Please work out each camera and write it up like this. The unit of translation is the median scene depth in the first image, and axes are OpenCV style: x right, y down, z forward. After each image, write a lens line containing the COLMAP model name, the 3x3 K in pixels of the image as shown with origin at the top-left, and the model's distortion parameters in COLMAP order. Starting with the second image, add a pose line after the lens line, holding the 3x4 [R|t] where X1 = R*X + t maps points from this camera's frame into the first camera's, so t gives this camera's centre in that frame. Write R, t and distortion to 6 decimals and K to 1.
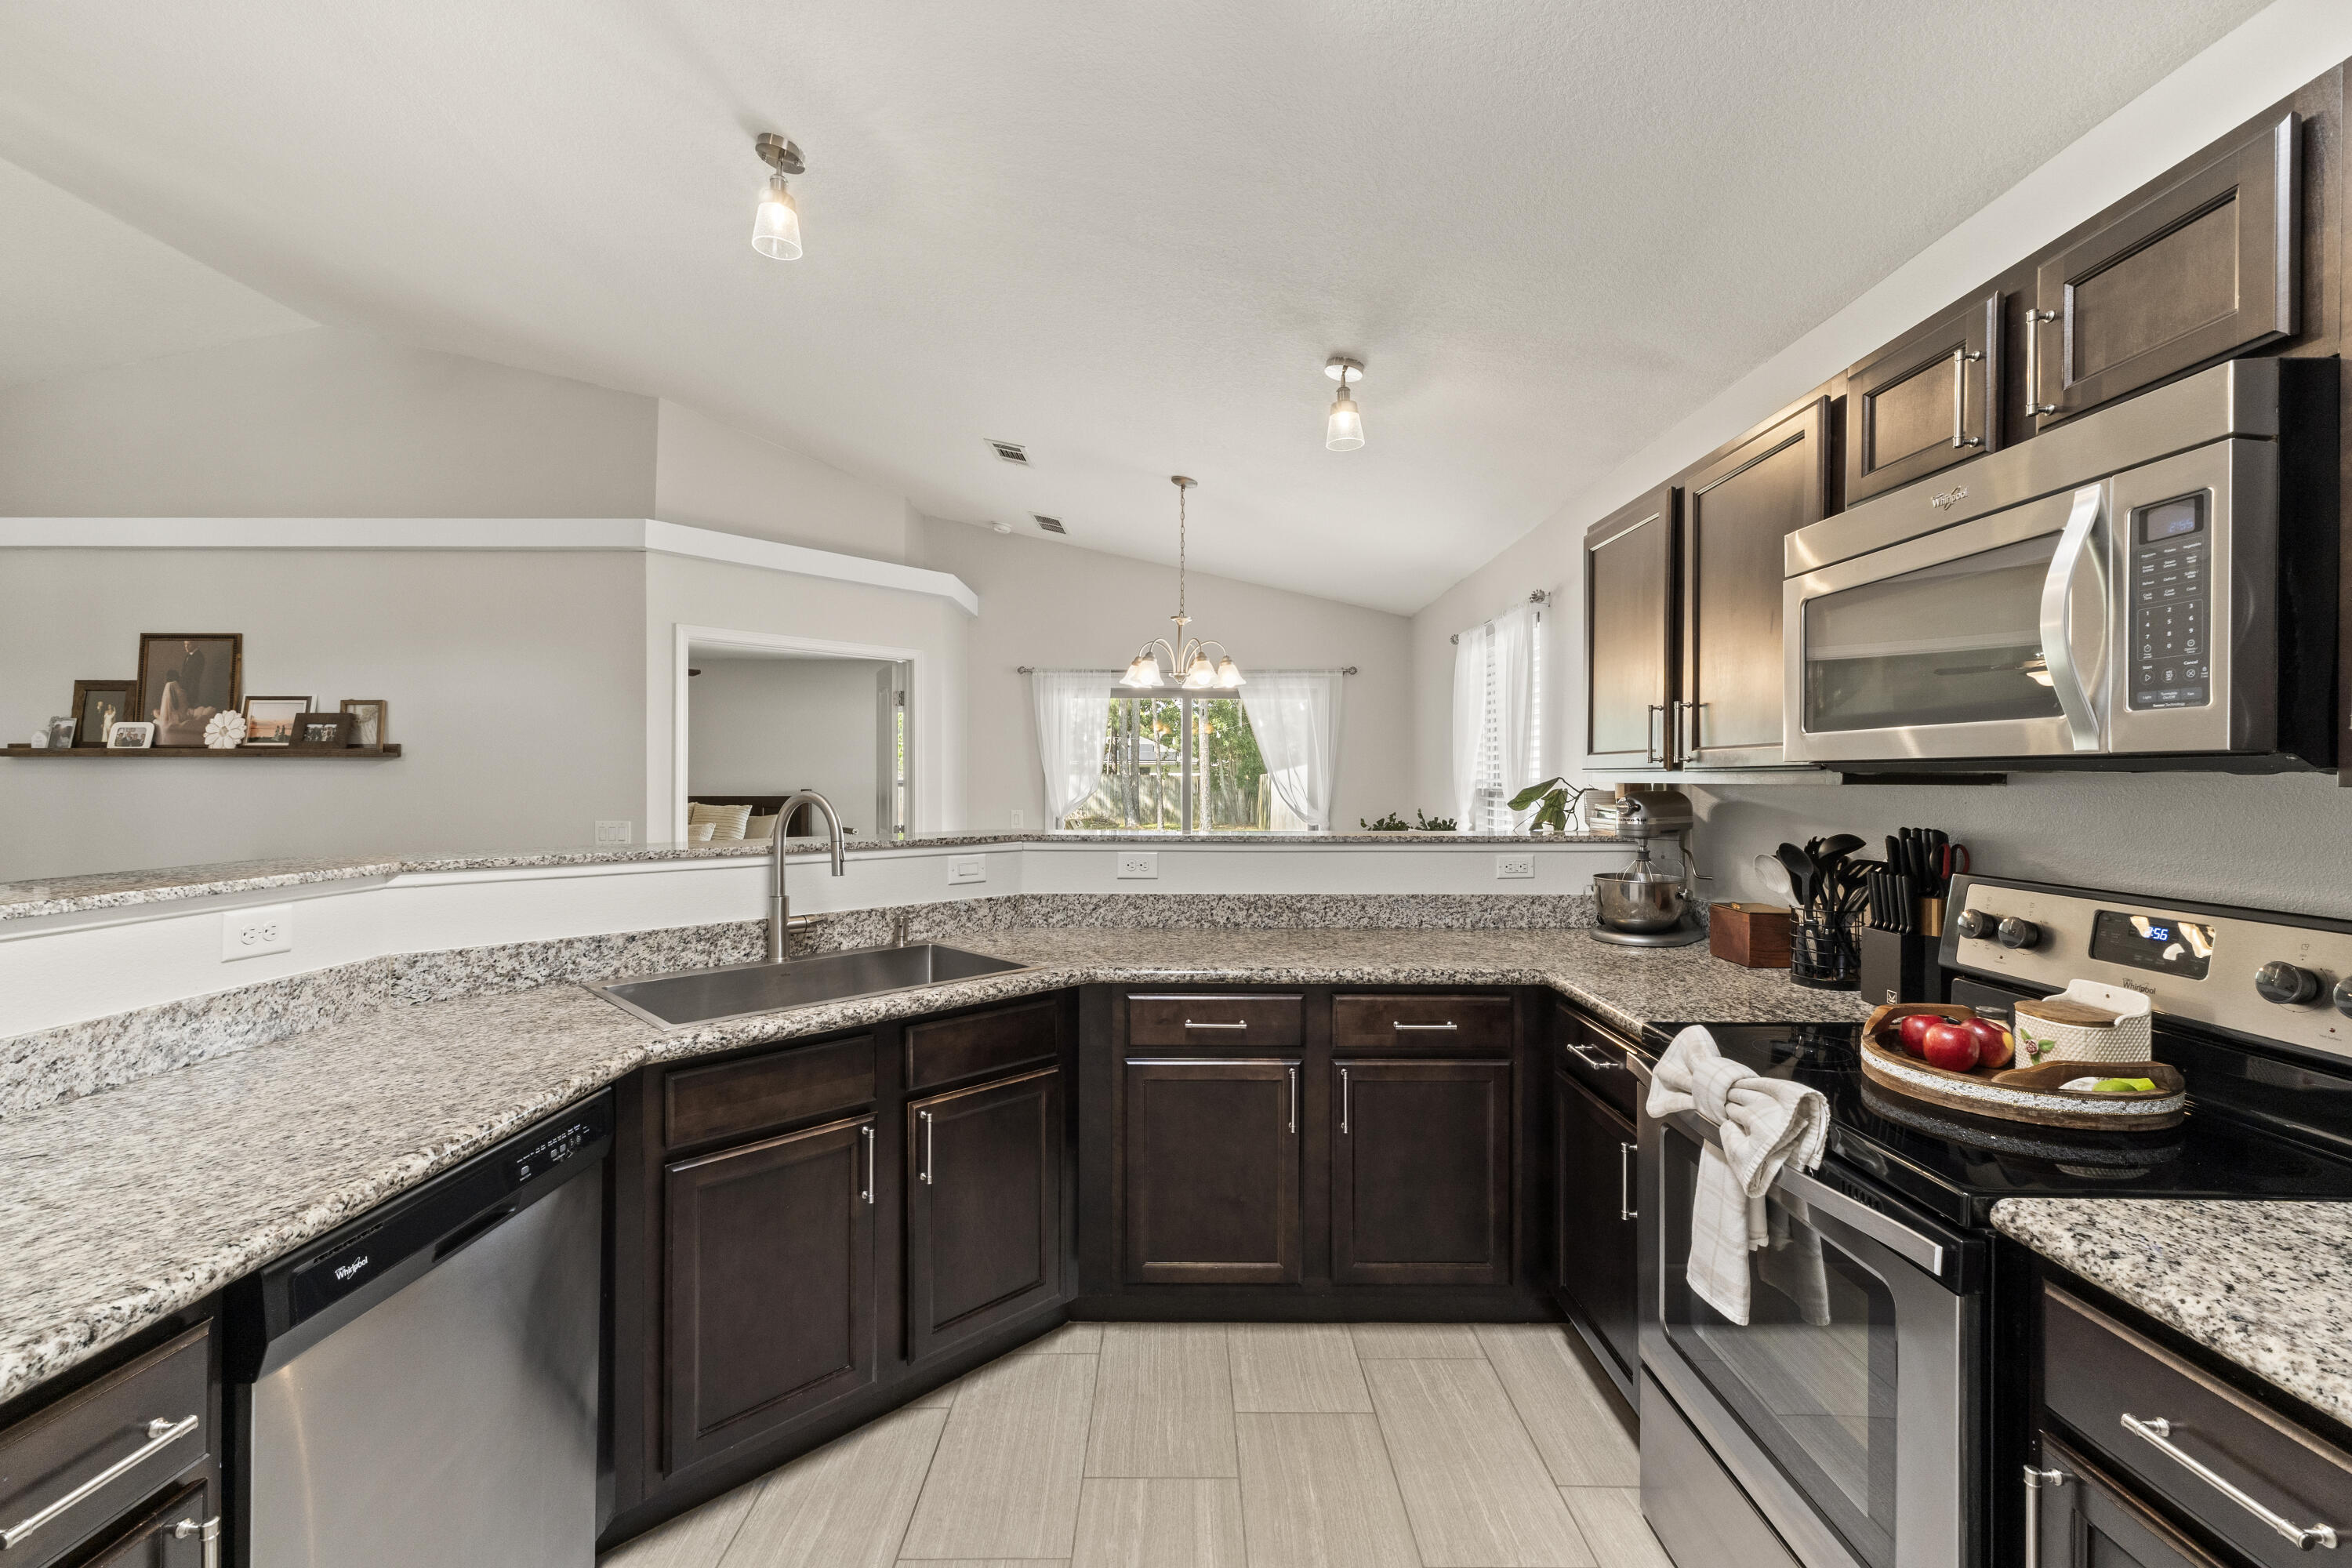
lens RADIAL K [[992.2, 0, 1179.3], [0, 992.2, 777.4], [0, 0, 1]] dist [0.004871, 0.000167]
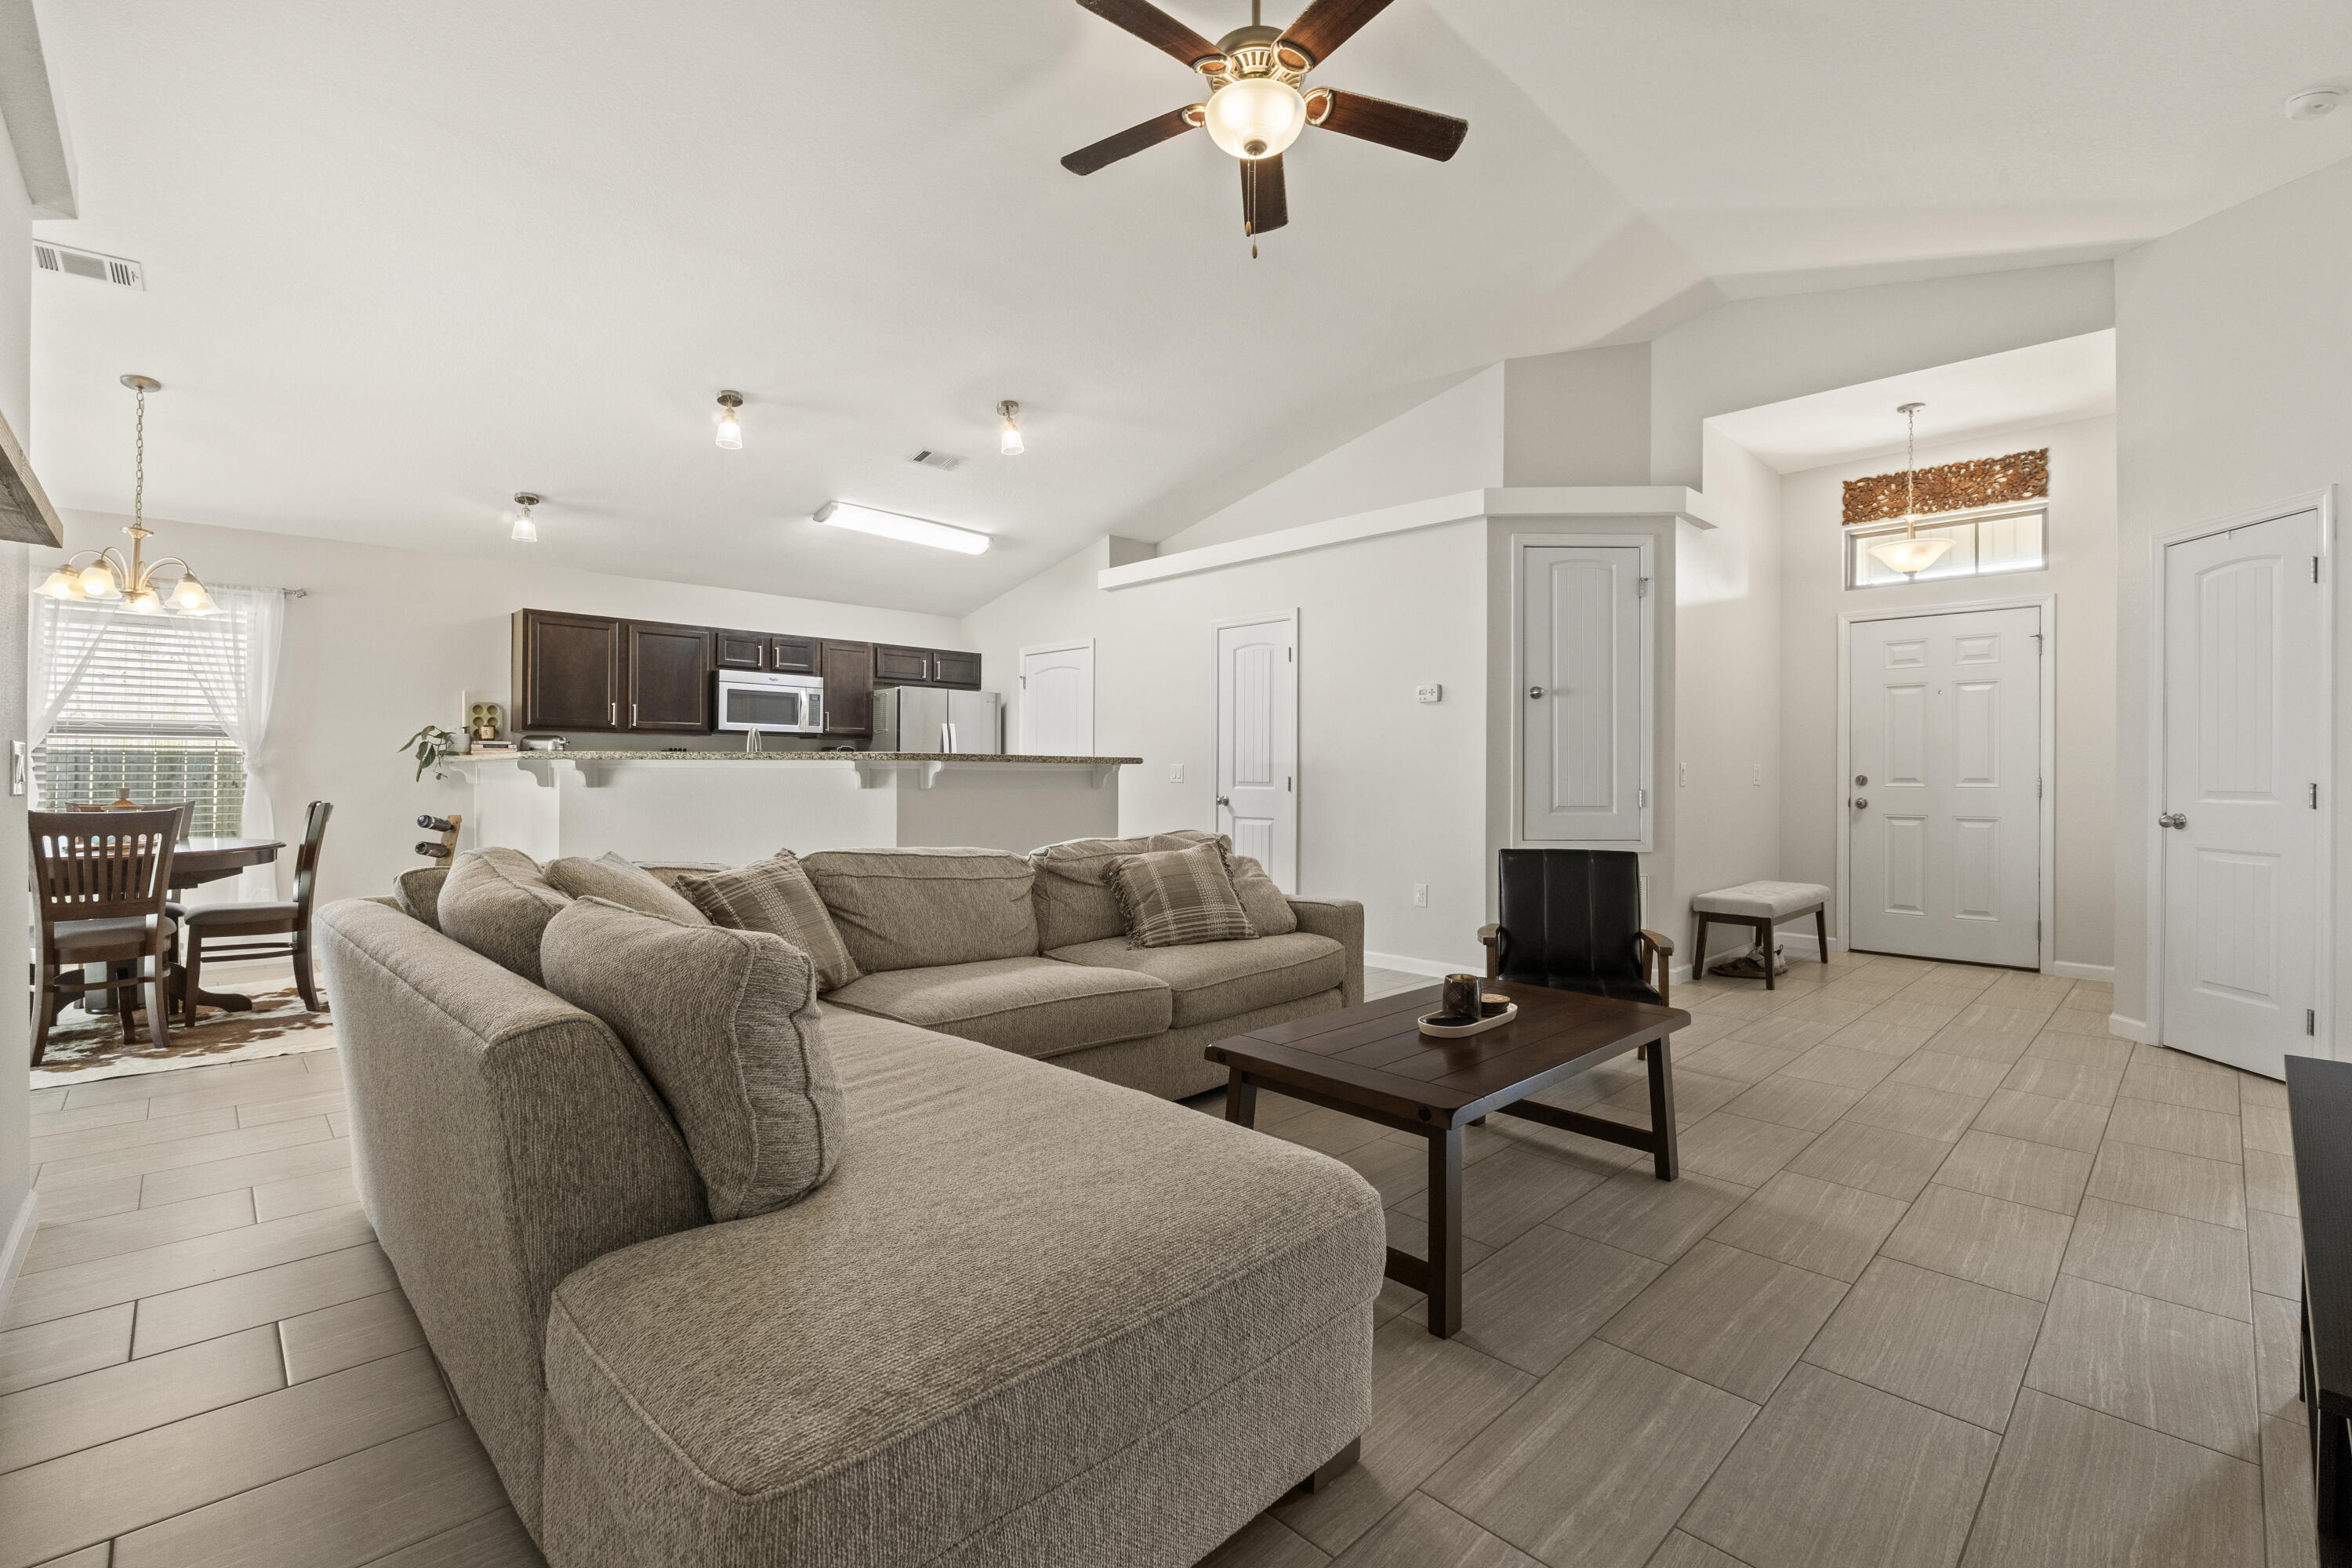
lens RADIAL K [[1025.7, 0, 1176.3], [0, 1025.7, 772.3], [0, 0, 1]] dist [-0.005285, -0.000435]
pose [[-0.693955, -0.003460, 0.720010, -1.323854], [-0.006439, 0.999978, -0.001400, 0.055132], [-0.719989, -0.005608, -0.693963, 0.950544]]
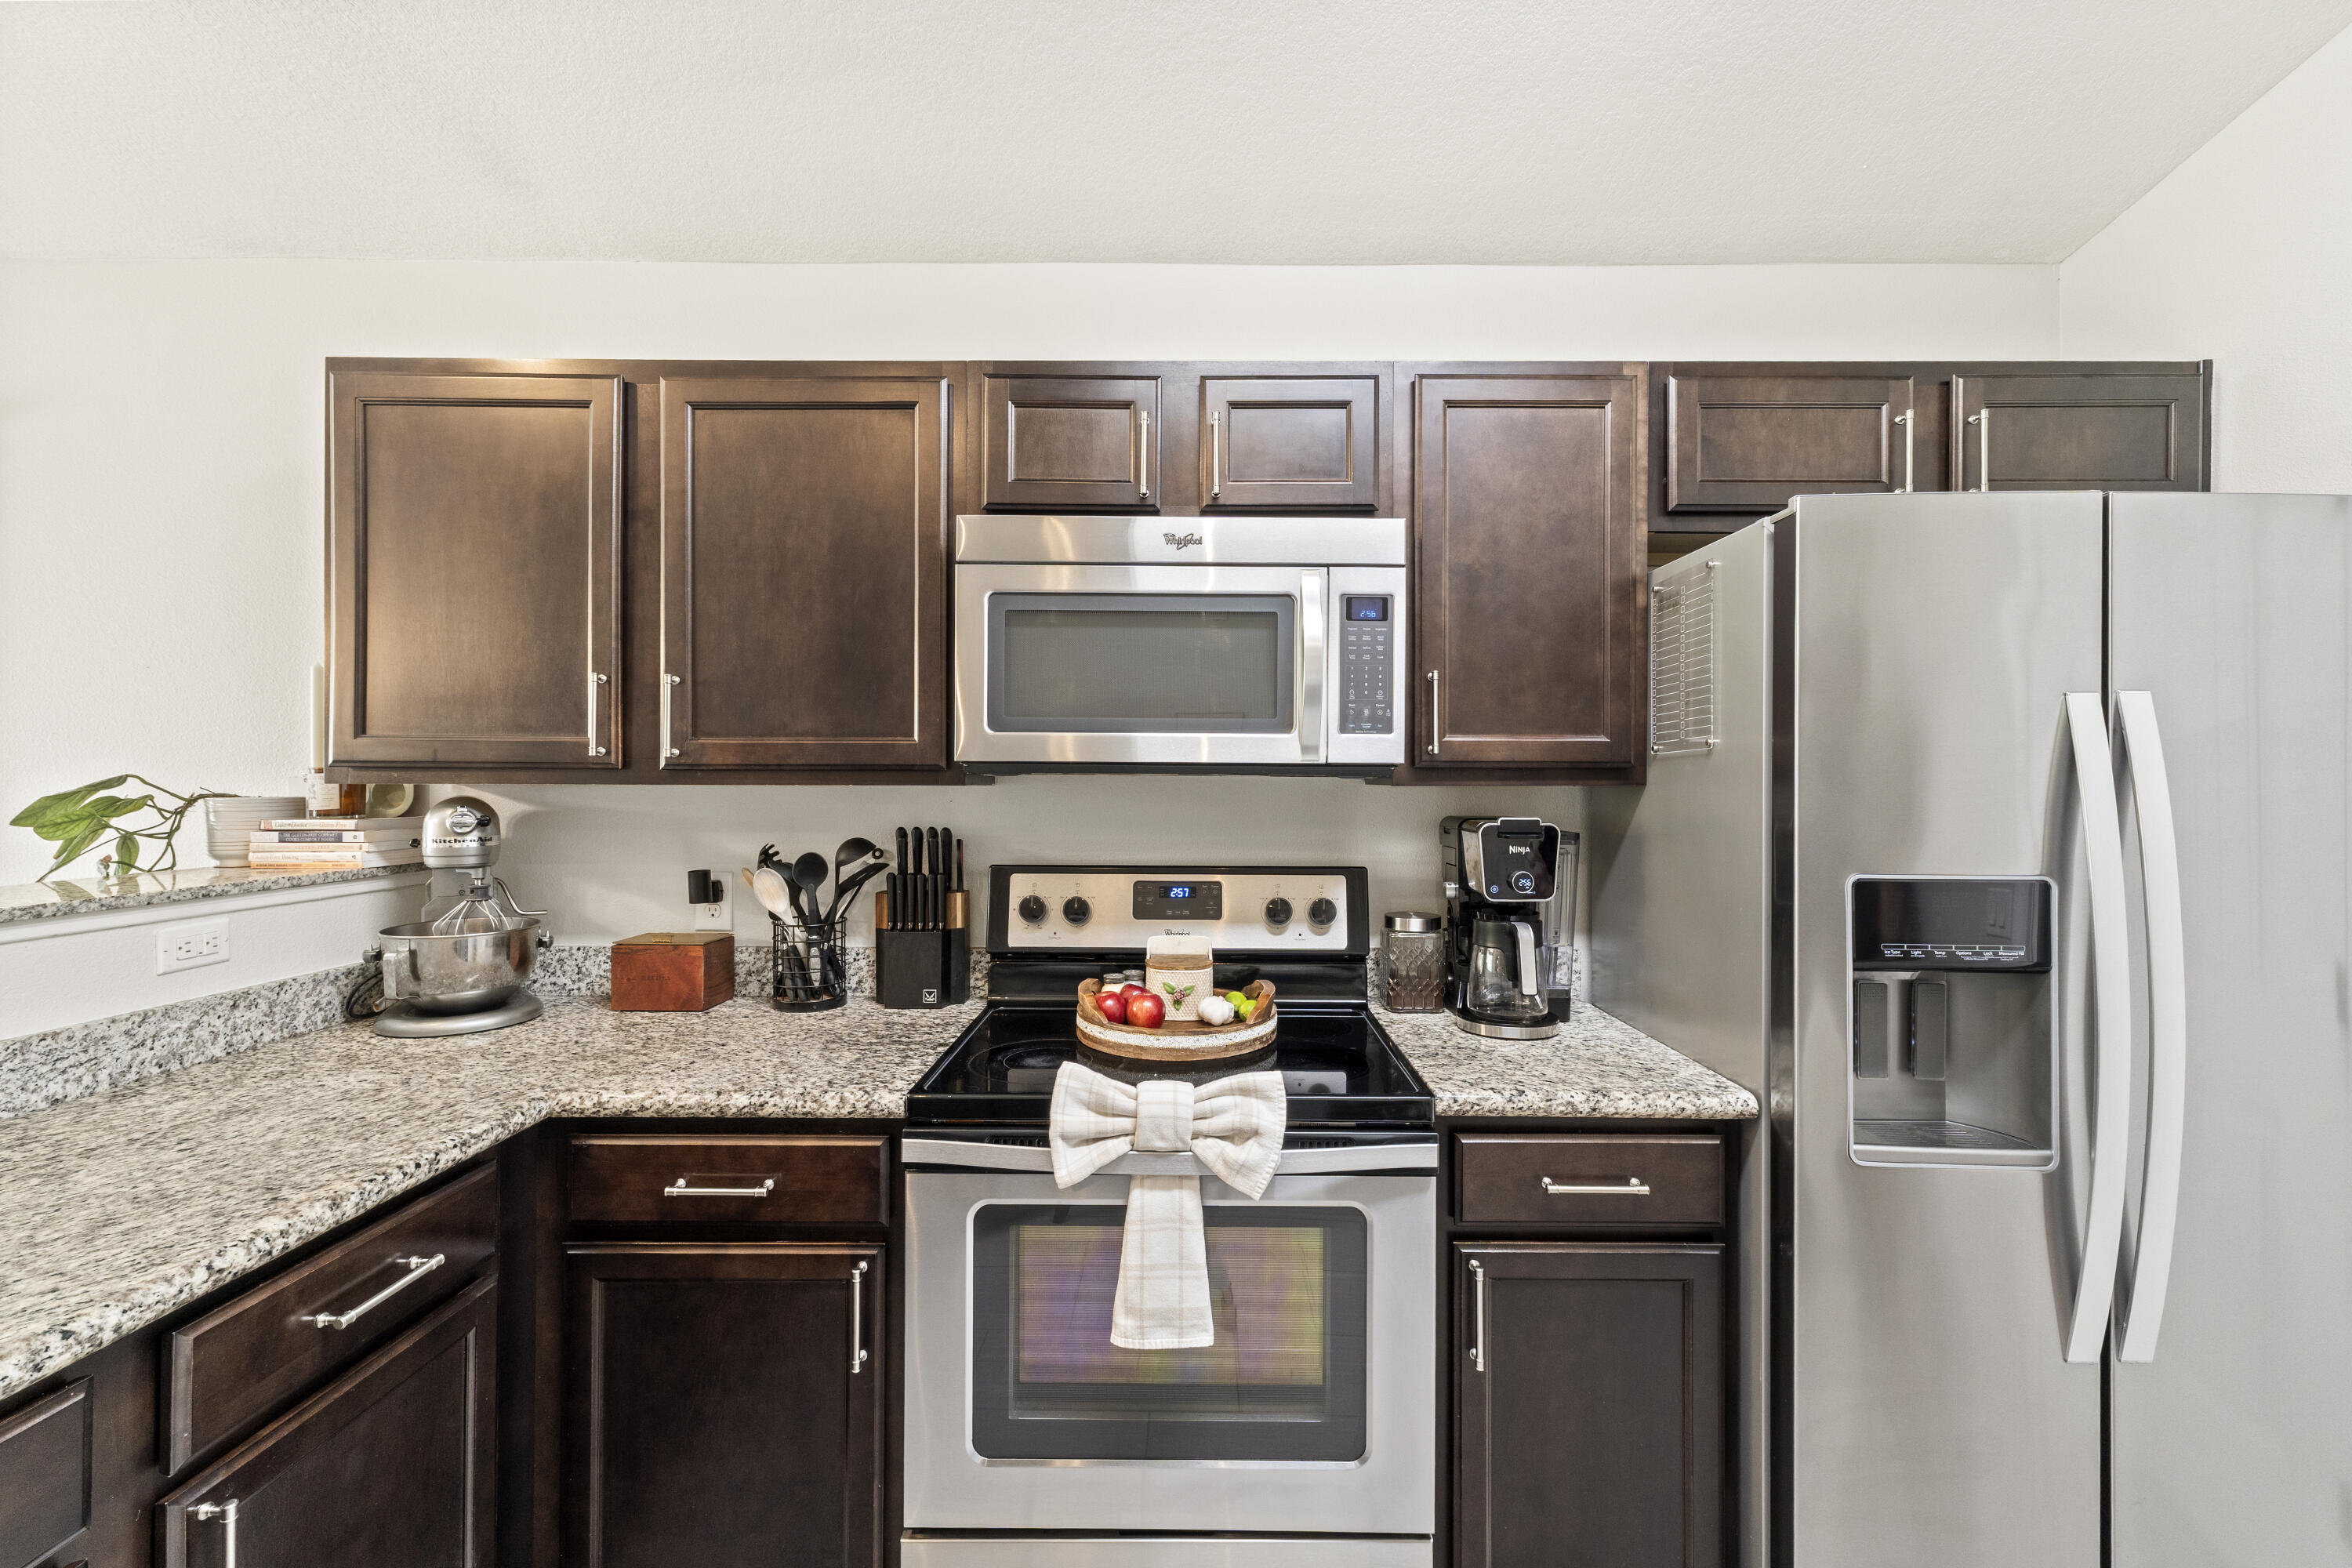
lens RADIAL K [[992.2, 0, 1179.3], [0, 992.2, 777.4], [0, 0, 1]] dist [0.004871, 0.000167]
pose [[0.004293, -0.001001, 0.999990, -0.120182], [-0.003418, 0.999994, 0.001016, -0.001118], [-0.999985, -0.003422, 0.004290, 0.305285]]
